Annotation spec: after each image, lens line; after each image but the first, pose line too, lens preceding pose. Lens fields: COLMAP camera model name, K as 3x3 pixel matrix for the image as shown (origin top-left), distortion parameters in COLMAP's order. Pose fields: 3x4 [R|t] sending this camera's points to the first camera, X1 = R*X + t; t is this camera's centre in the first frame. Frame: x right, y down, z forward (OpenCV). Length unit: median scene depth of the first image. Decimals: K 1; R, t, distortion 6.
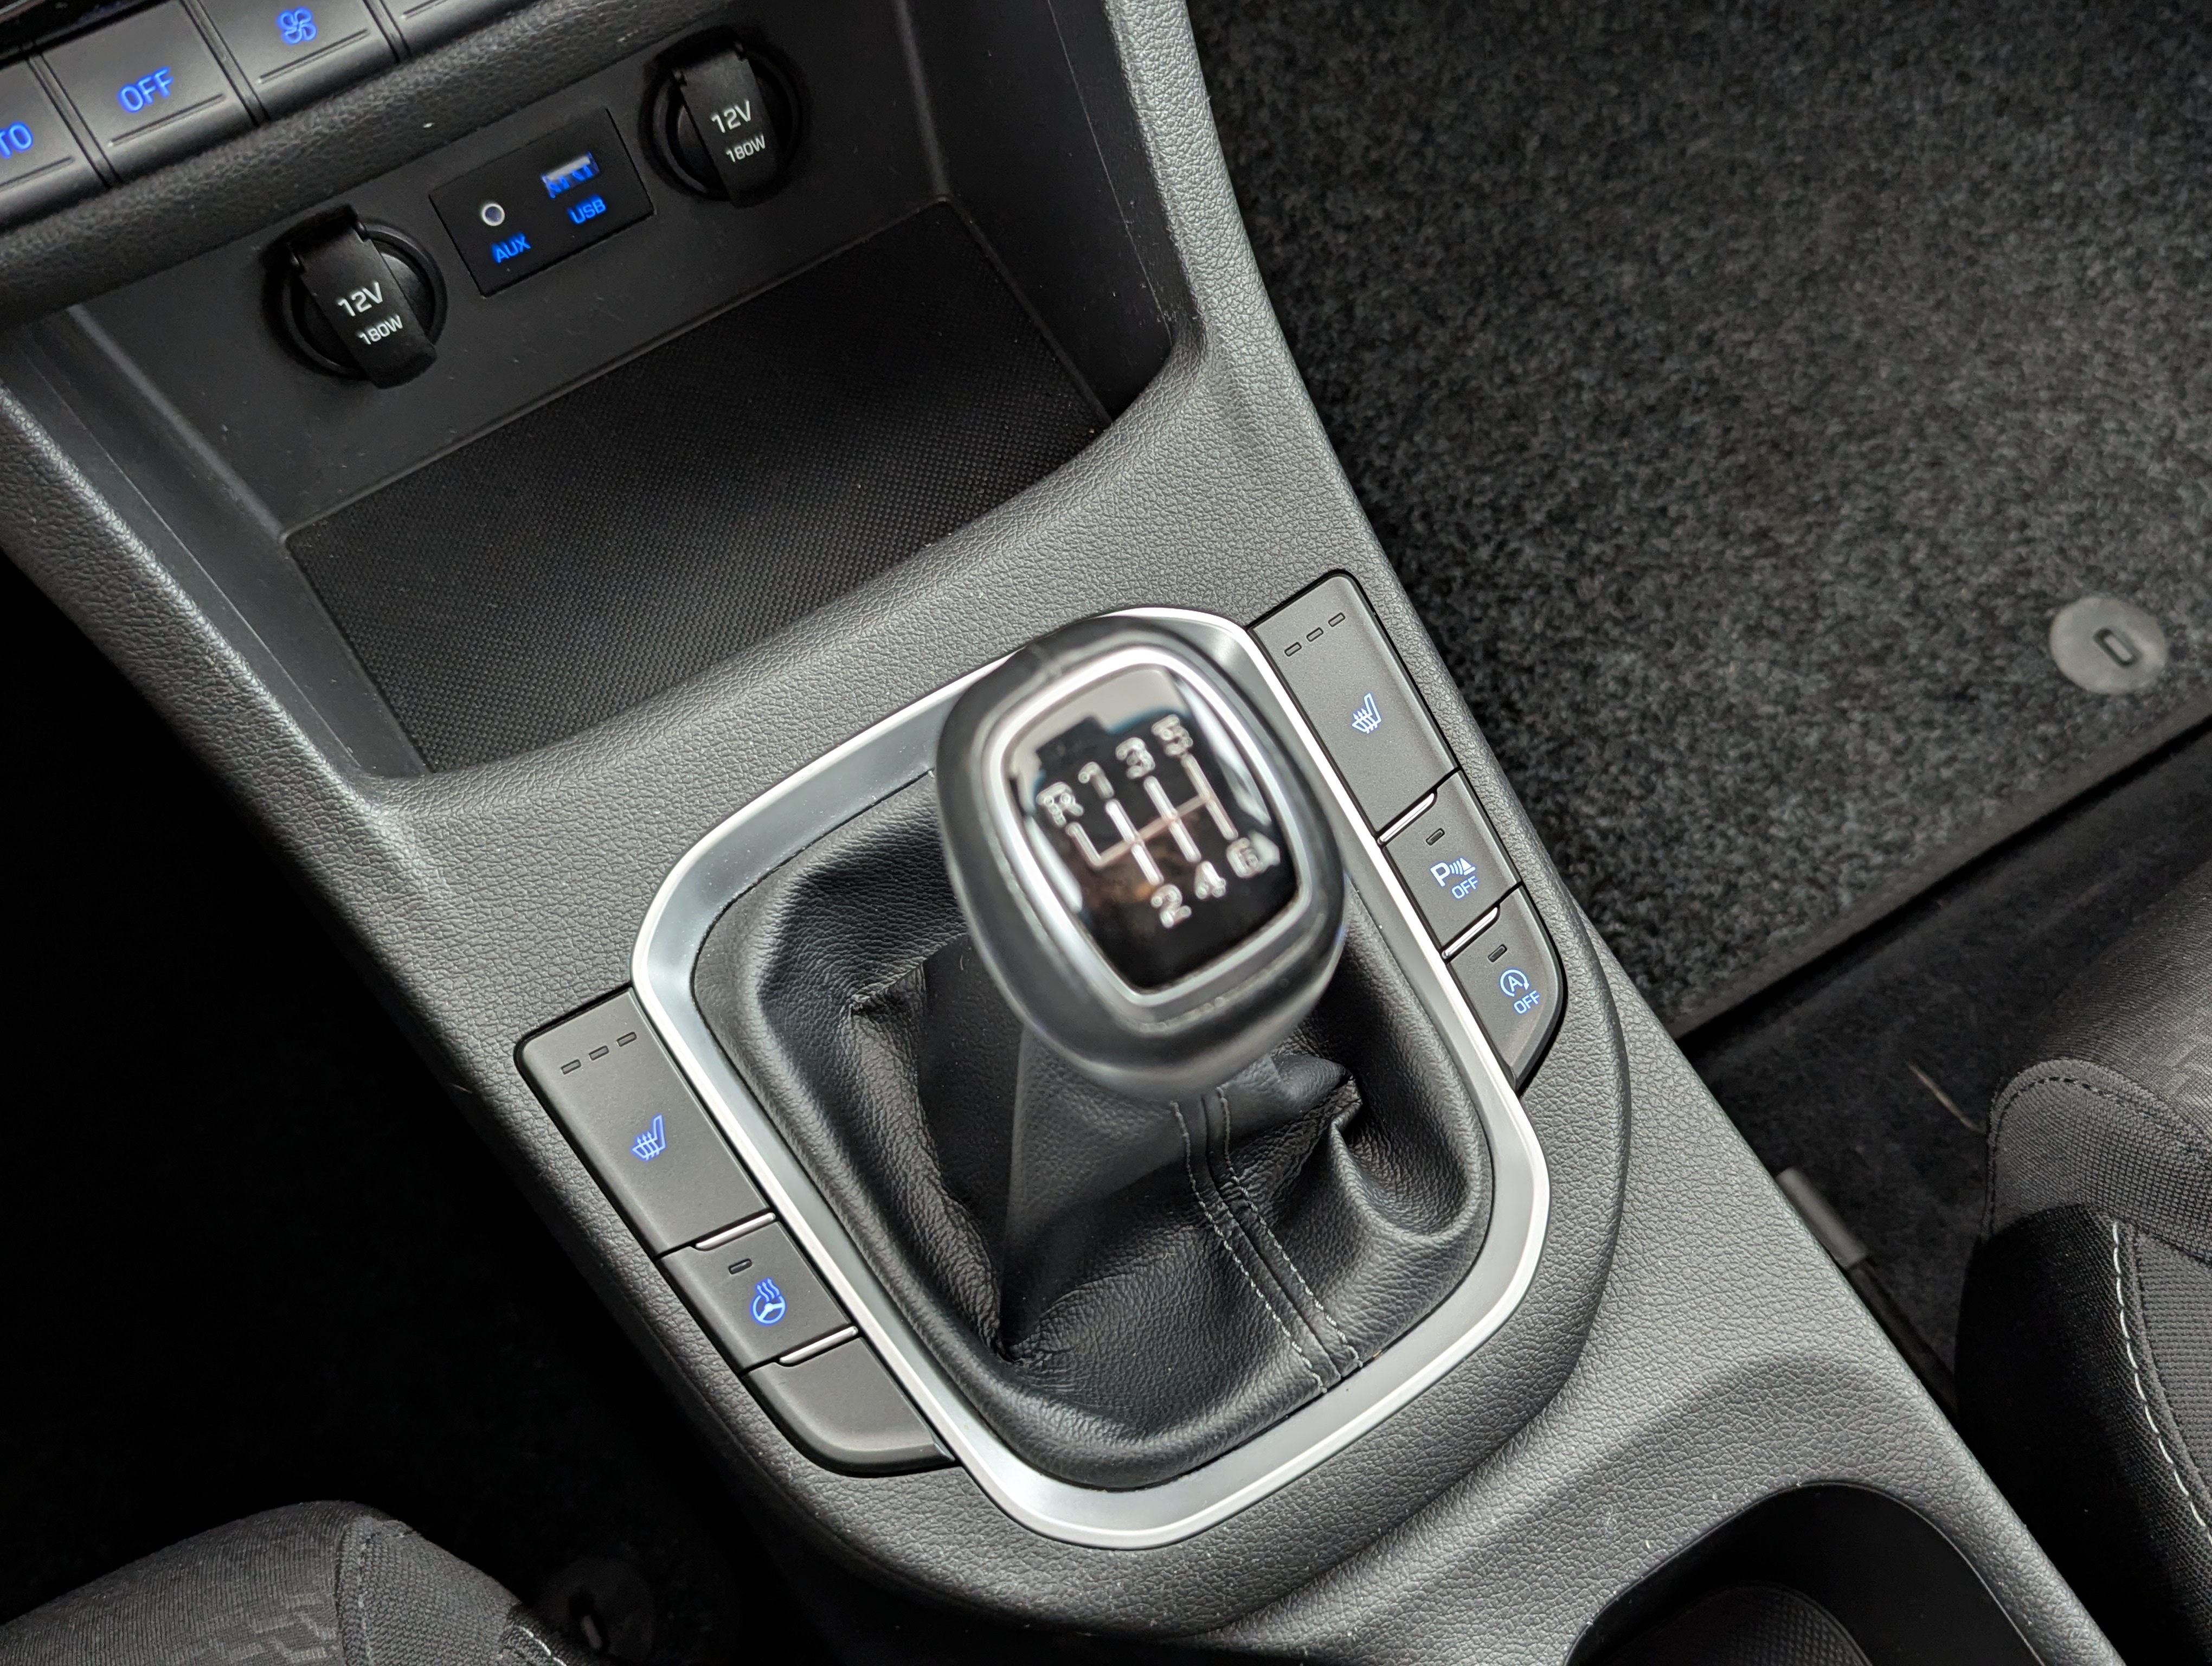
lens RADIAL K [[2128.2, 0, 1163.2], [0, 2128.2, 833.4], [0, 0, 1]] dist [0.010760, 0.017800]
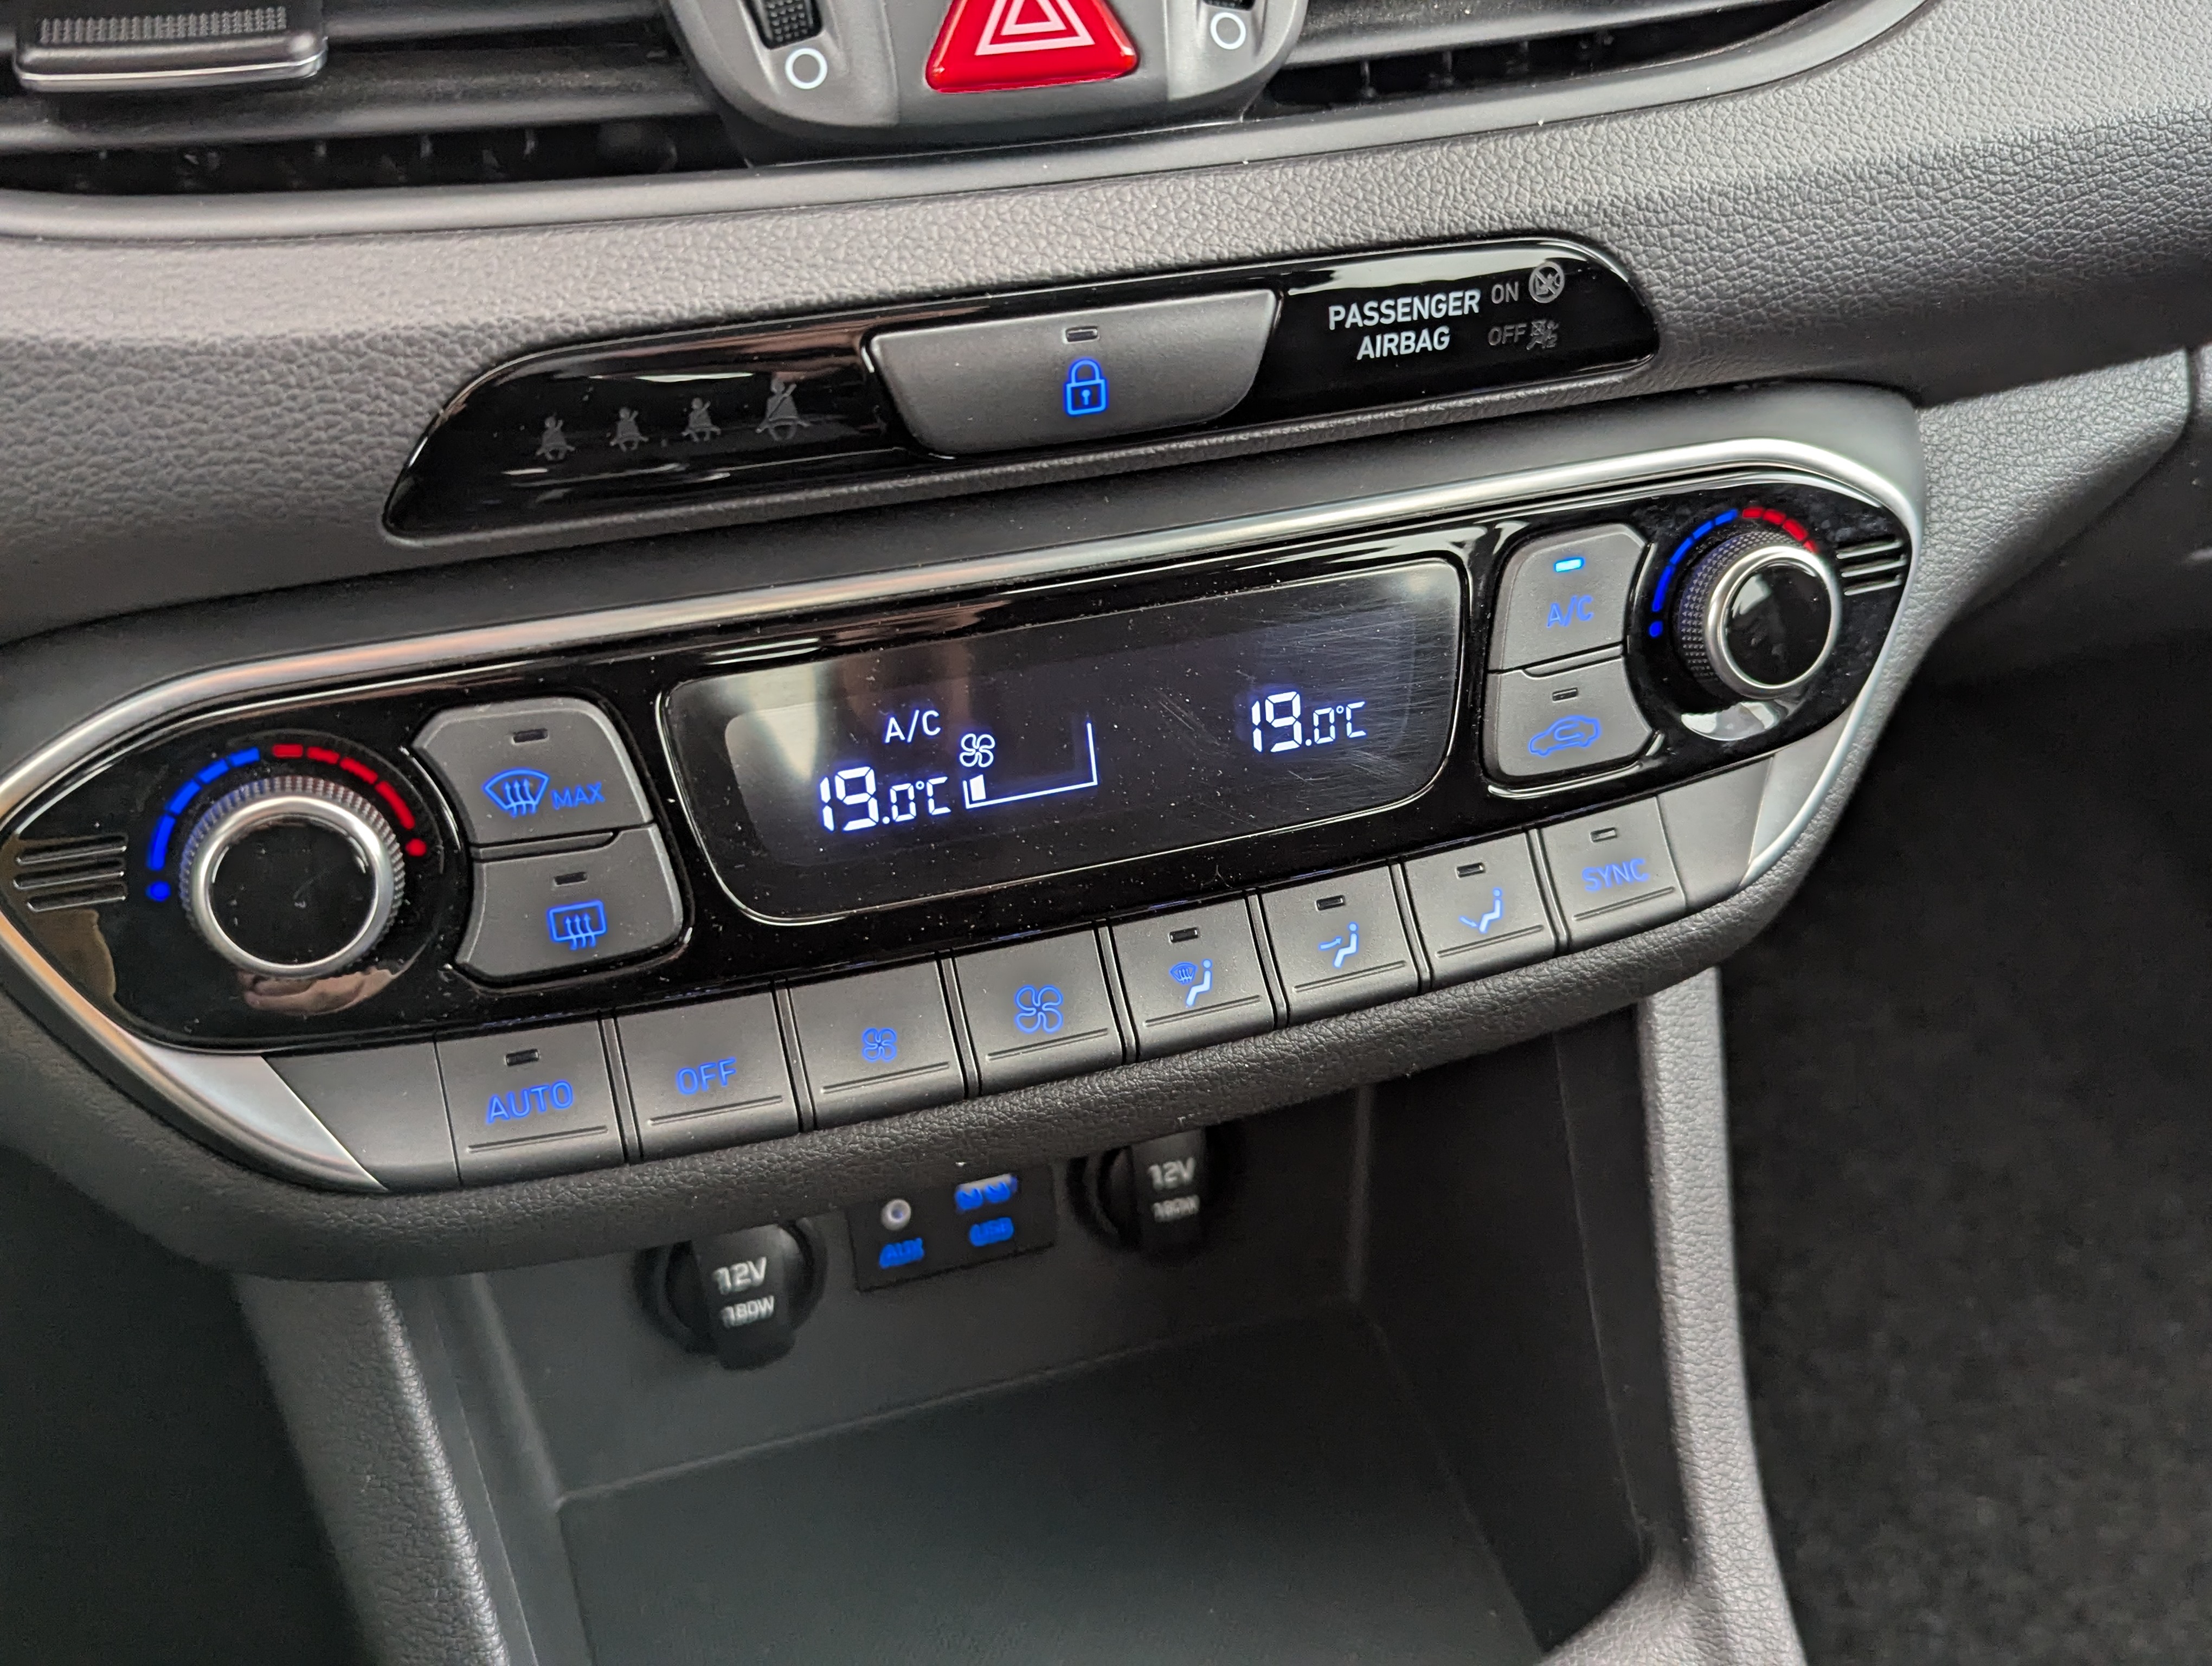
lens RADIAL K [[2162.6, 0, 1106.0], [0, 2162.6, 833.0], [0, 0, 1]] dist [0.019475, 0.007170]
pose [[0.969136, 0.208812, -0.131048, -0.086306], [-0.245218, 0.871229, -0.425239, -0.035554], [0.025377, 0.444250, 0.895543, 0.054257]]
